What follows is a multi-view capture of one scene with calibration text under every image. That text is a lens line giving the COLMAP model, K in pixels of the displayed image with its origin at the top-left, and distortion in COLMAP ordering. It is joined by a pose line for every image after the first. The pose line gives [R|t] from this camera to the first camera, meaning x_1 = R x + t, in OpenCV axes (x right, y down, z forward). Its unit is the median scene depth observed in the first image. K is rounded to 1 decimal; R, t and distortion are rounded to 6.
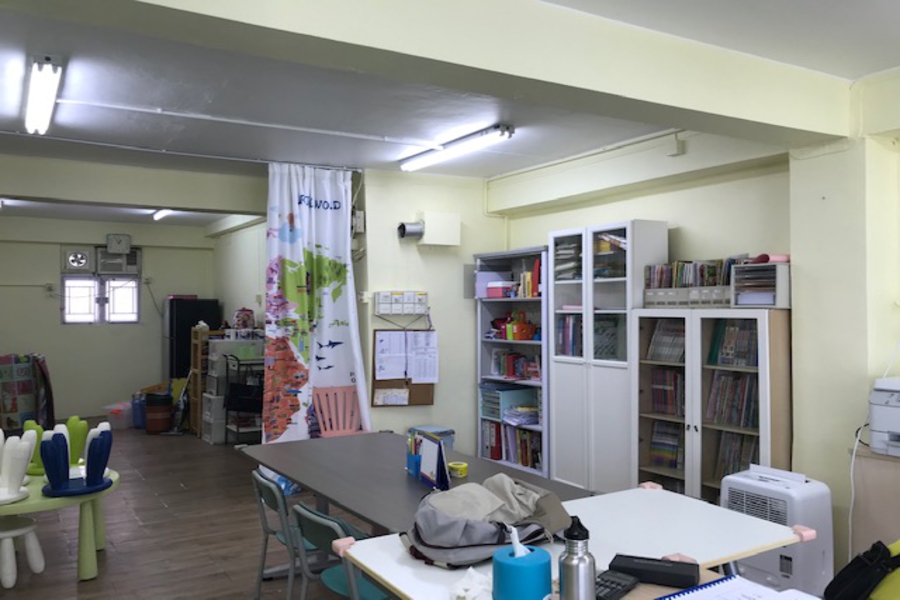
lens RADIAL K [[722.6, 0, 450.0], [0, 722.6, 300.0], [0, 0, 1]] dist [0.025639, -0.003149]
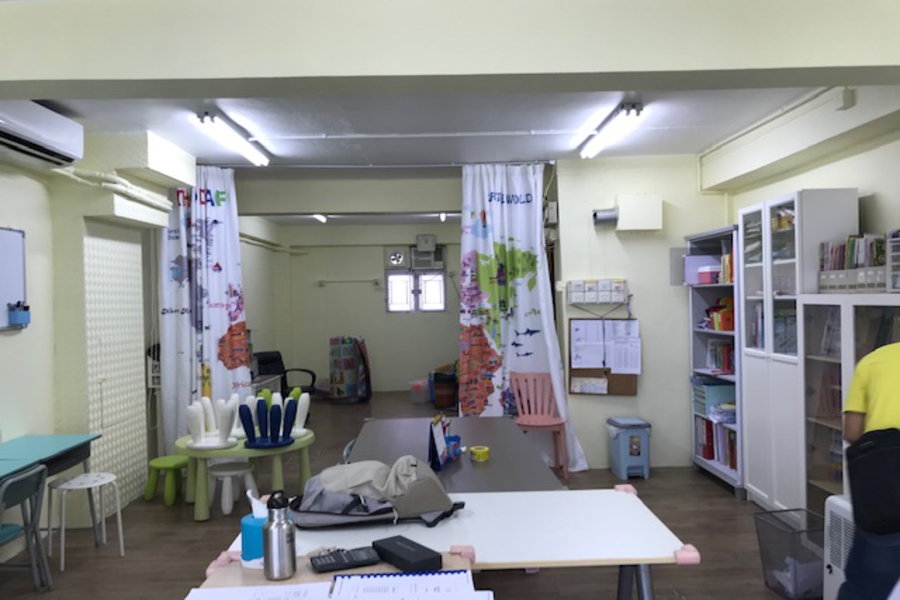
lens RADIAL K [[728.7, 0, 450.0], [0, 728.7, 300.0], [0, 0, 1]] dist [0.004843, -0.005866]
pose [[0.855135, -0.011105, -0.518287, 0.287381], [0.020682, 0.999705, 0.012704, -0.000978], [0.517993, -0.021583, 0.855113, 0.042850]]
